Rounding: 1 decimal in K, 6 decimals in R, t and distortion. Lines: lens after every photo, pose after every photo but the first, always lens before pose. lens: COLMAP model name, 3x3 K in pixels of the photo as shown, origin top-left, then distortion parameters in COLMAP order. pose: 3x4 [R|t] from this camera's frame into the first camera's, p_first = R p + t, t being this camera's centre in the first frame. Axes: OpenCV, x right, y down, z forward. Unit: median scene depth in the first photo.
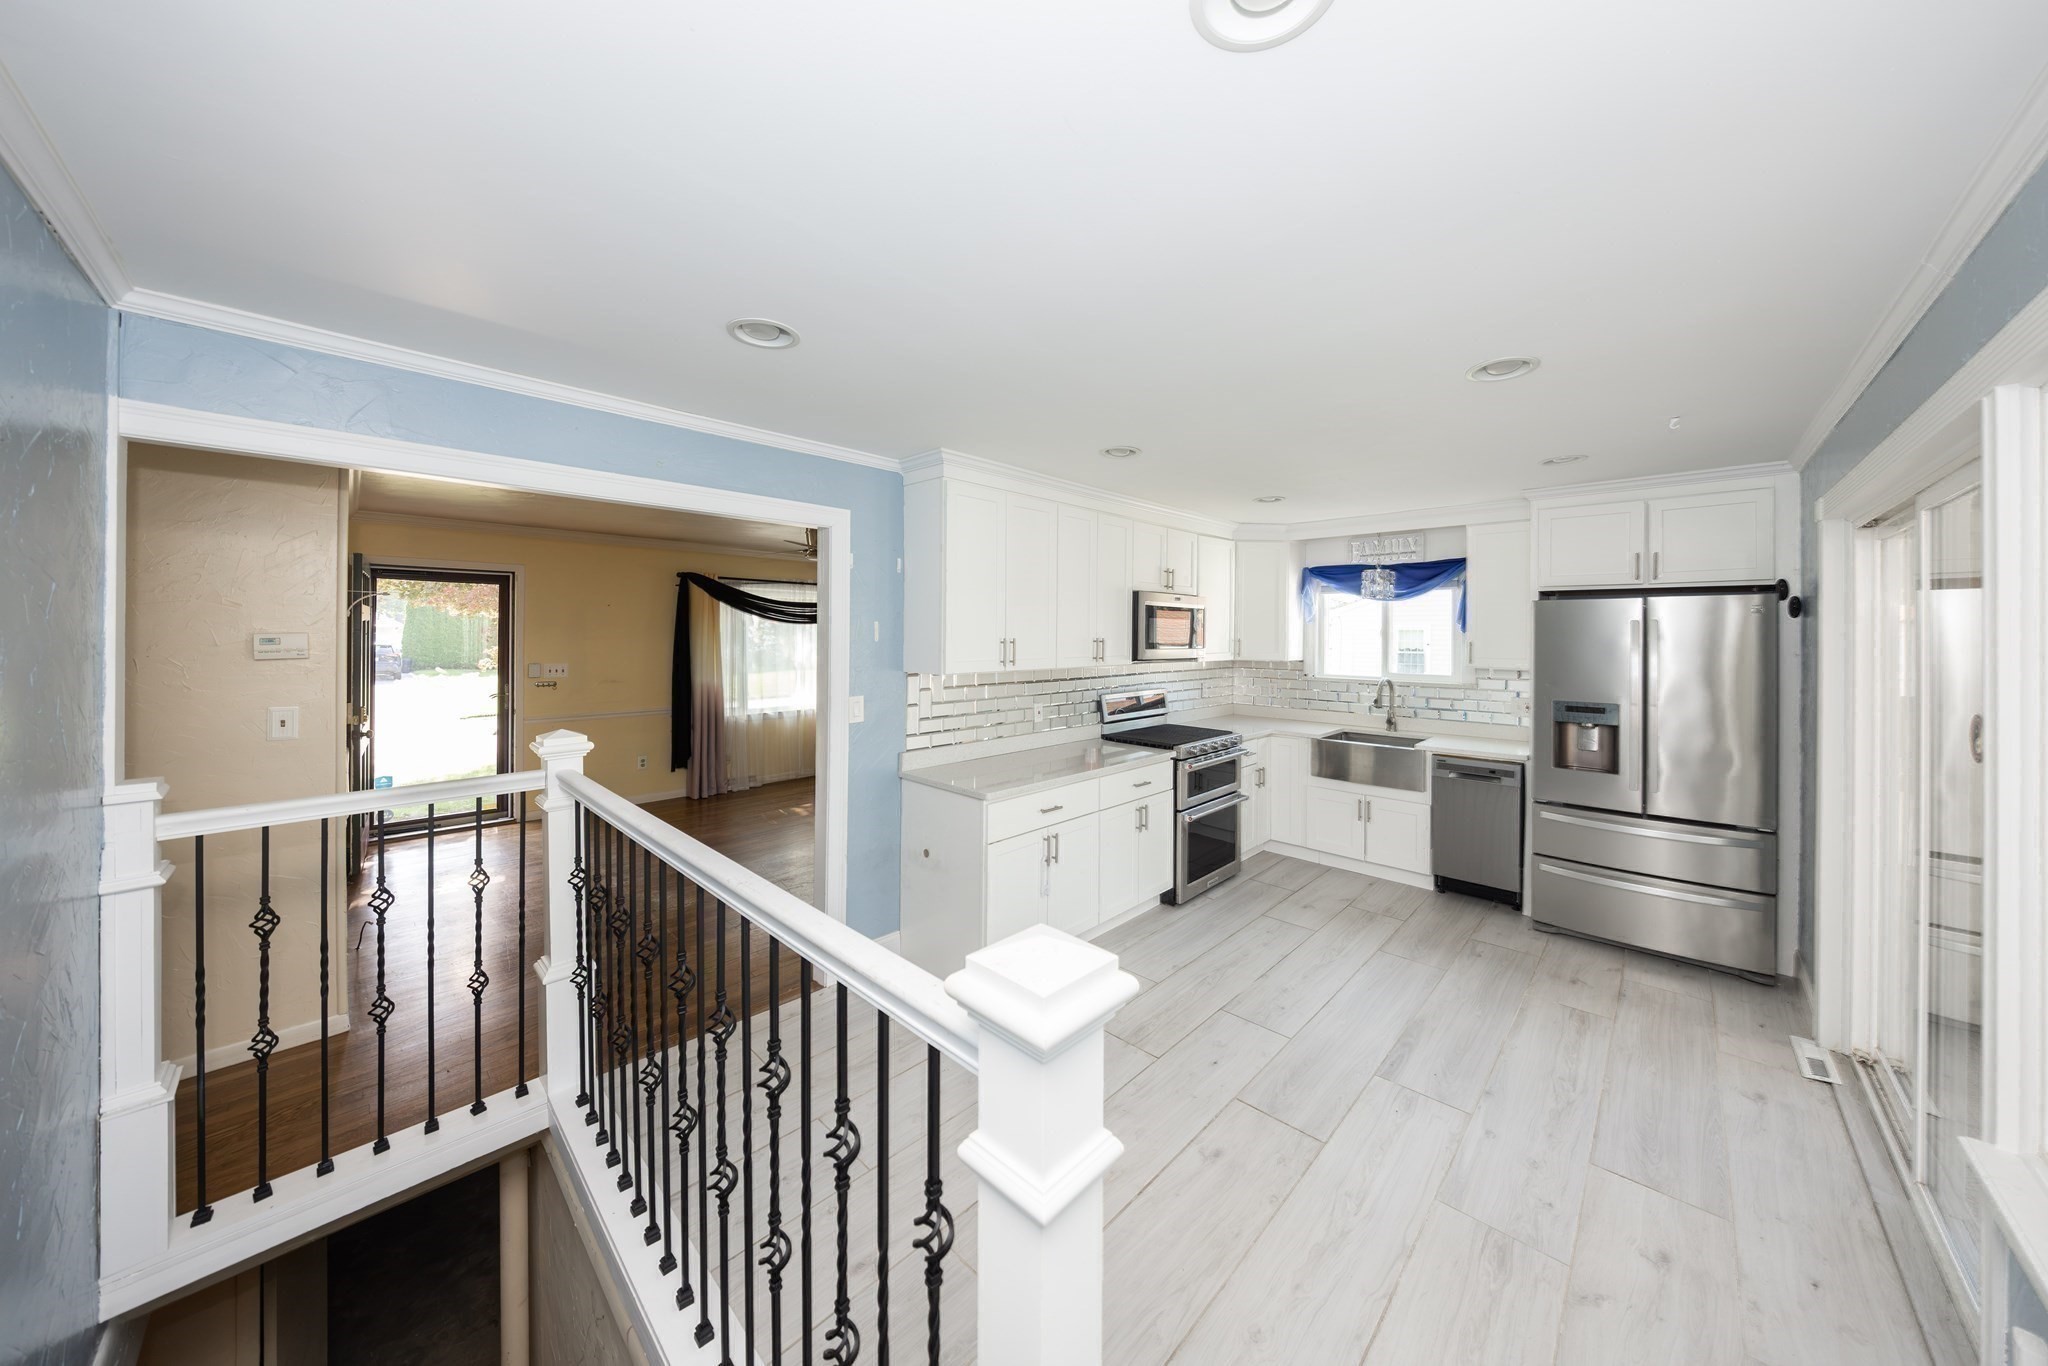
lens RADIAL K [[681.4, 0, 1039.4], [0, 681.4, 629.5], [0, 0, 1]] dist [-0.001384, -0.000123]
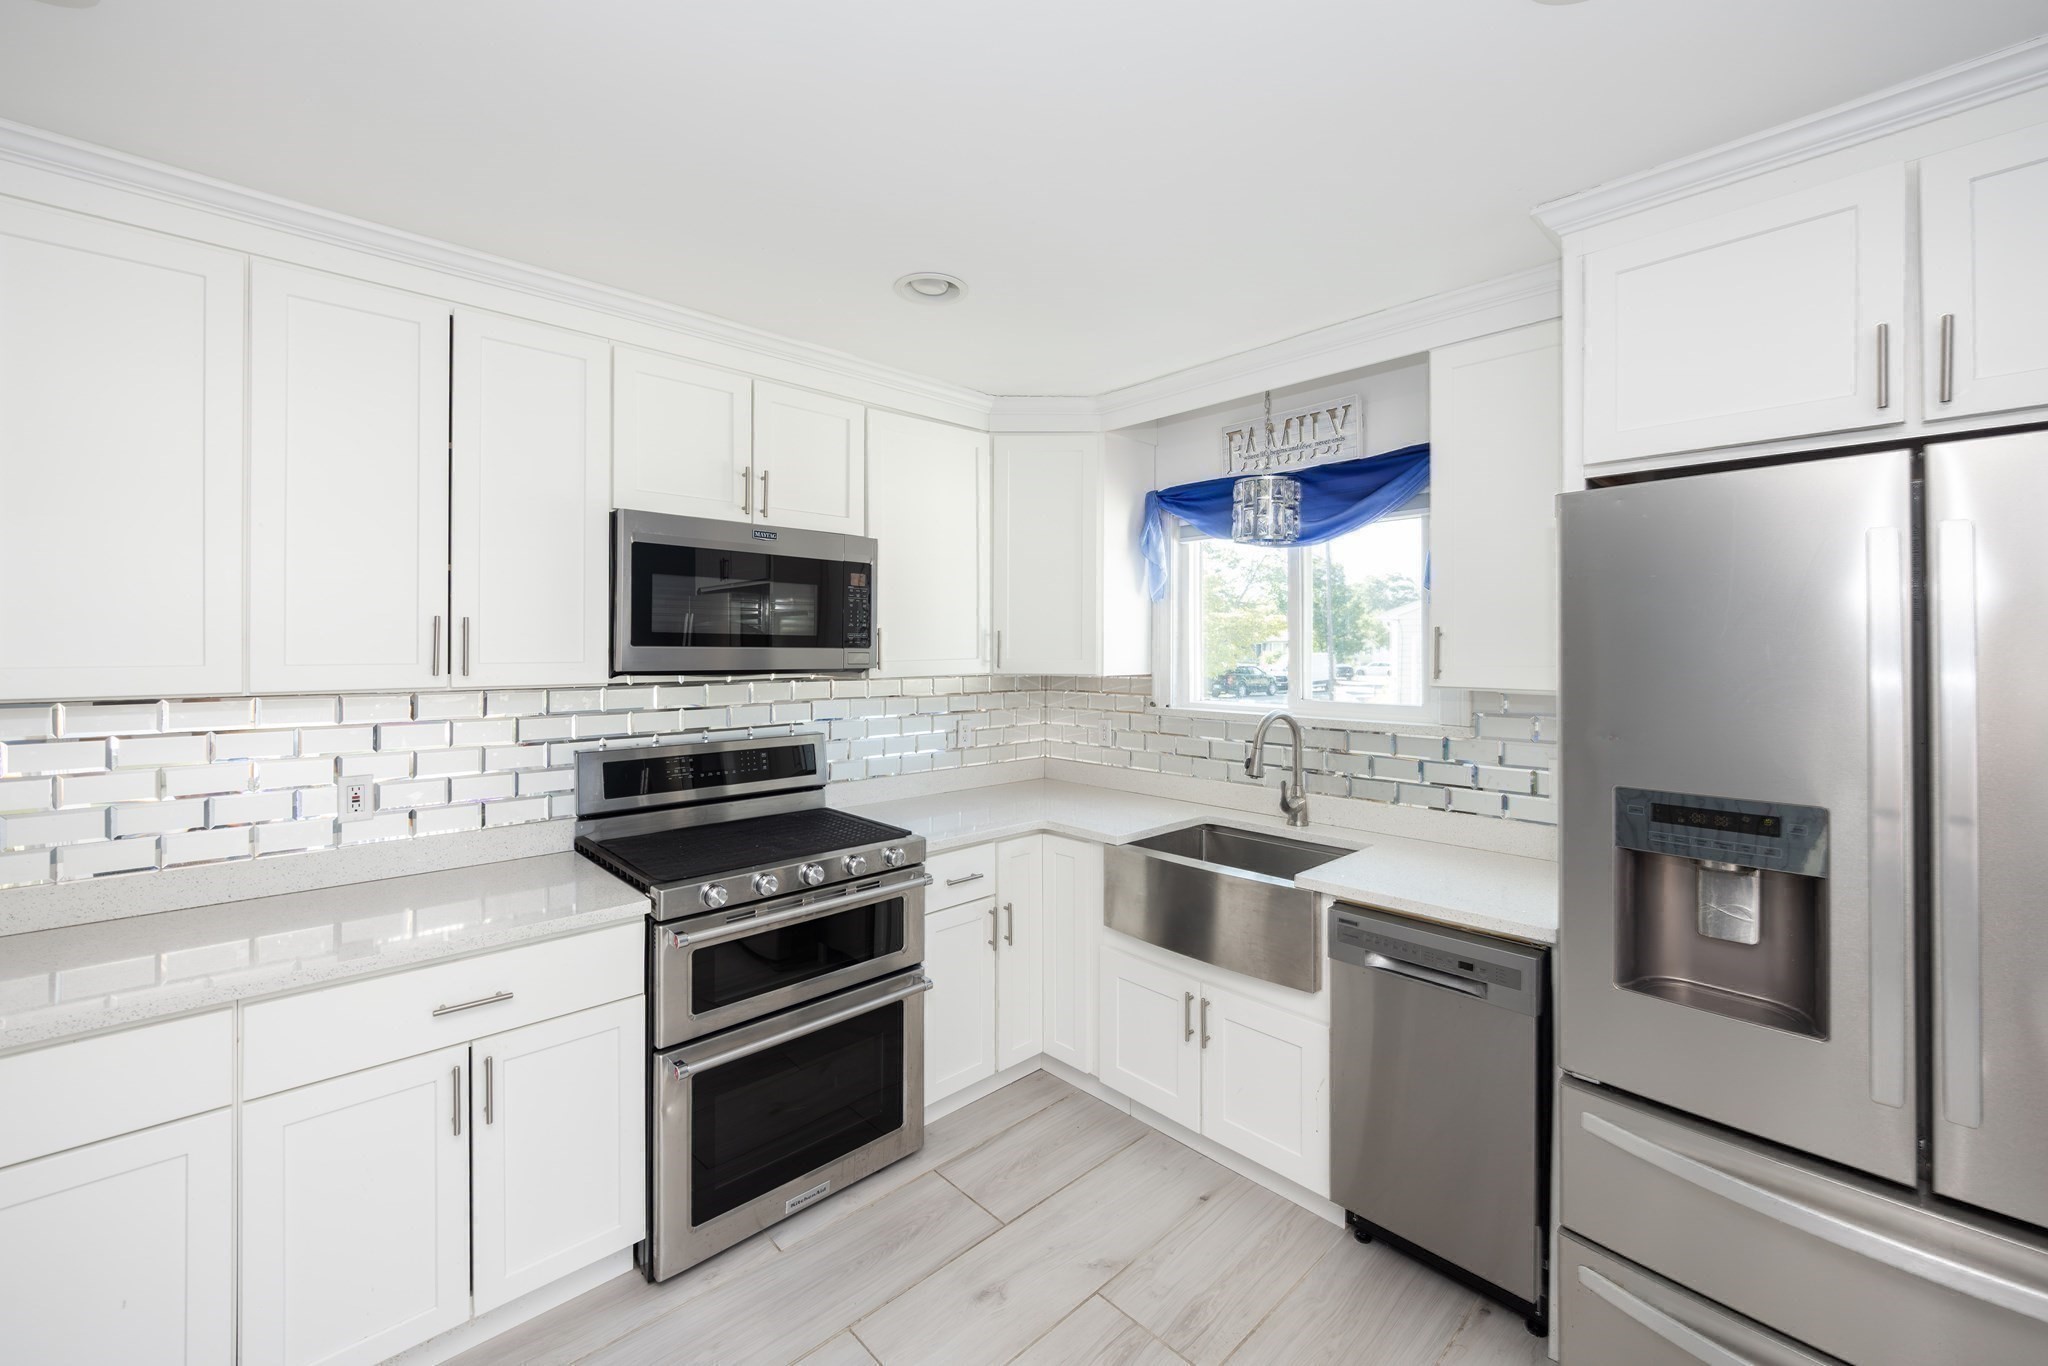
lens RADIAL K [[807.1, 0, 1023.1], [0, 807.1, 641.3], [0, 0, 1]] dist [-0.011746, -0.000453]
pose [[0.998301, -0.004573, -0.058085, 0.426459], [0.004213, 0.999971, -0.006328, 0.029879], [0.058113, 0.006073, 0.998292, 0.516904]]
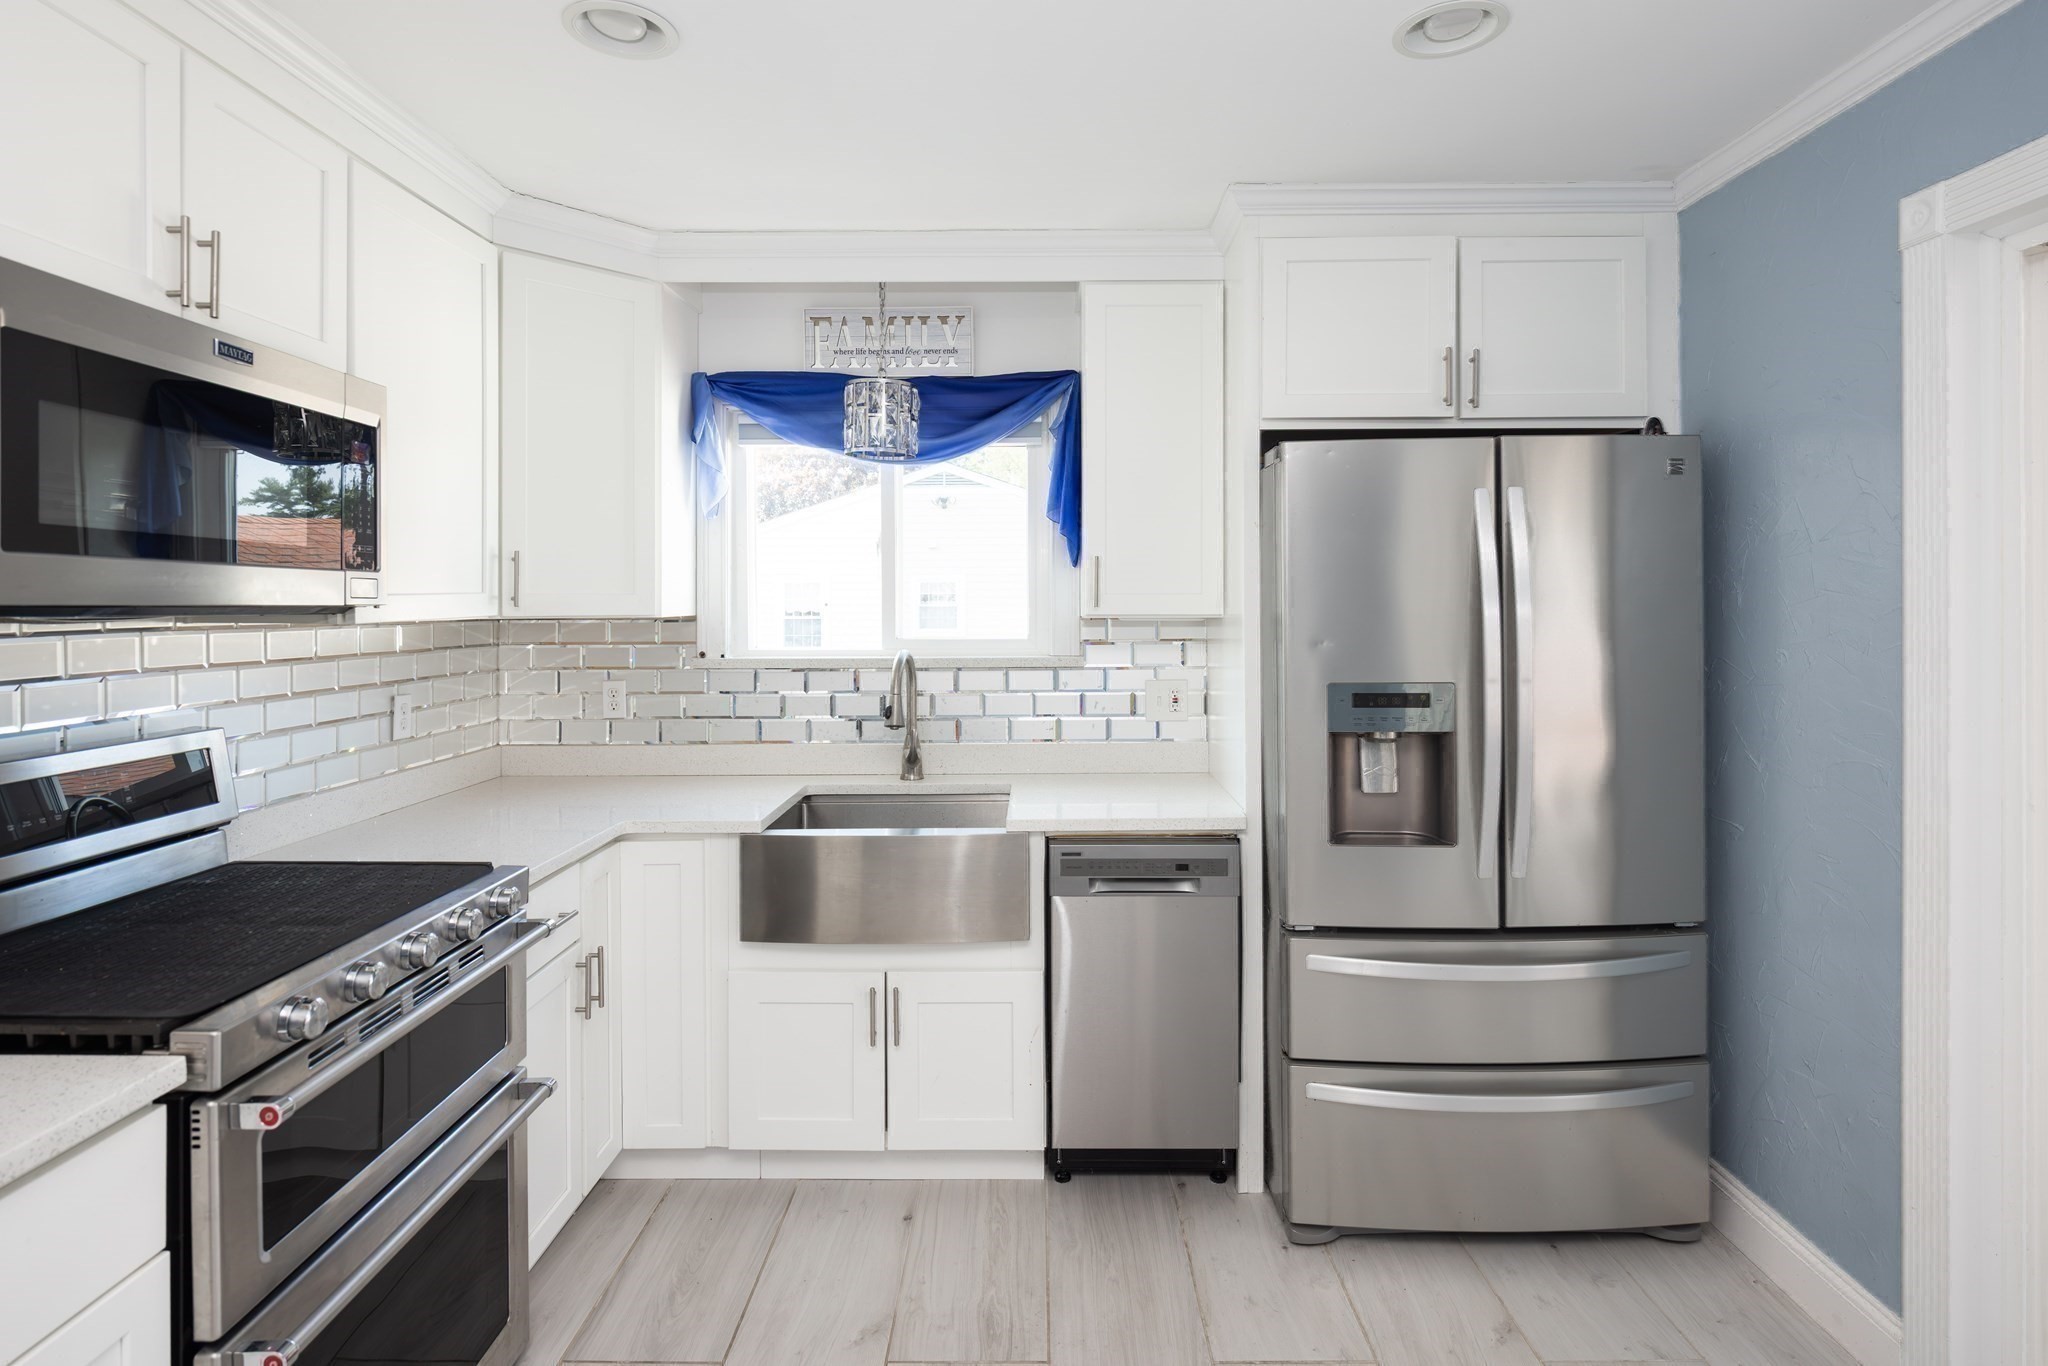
lens RADIAL K [[1033.8, 0, 1030.4], [0, 1033.8, 591.1], [0, 0, 1]] dist [-0.016113, 0.000592]
pose [[0.733663, -0.006044, 0.679486, 0.172625], [0.006511, 0.999977, 0.001864, 0.040255], [-0.679482, 0.003056, 0.733686, 0.581213]]
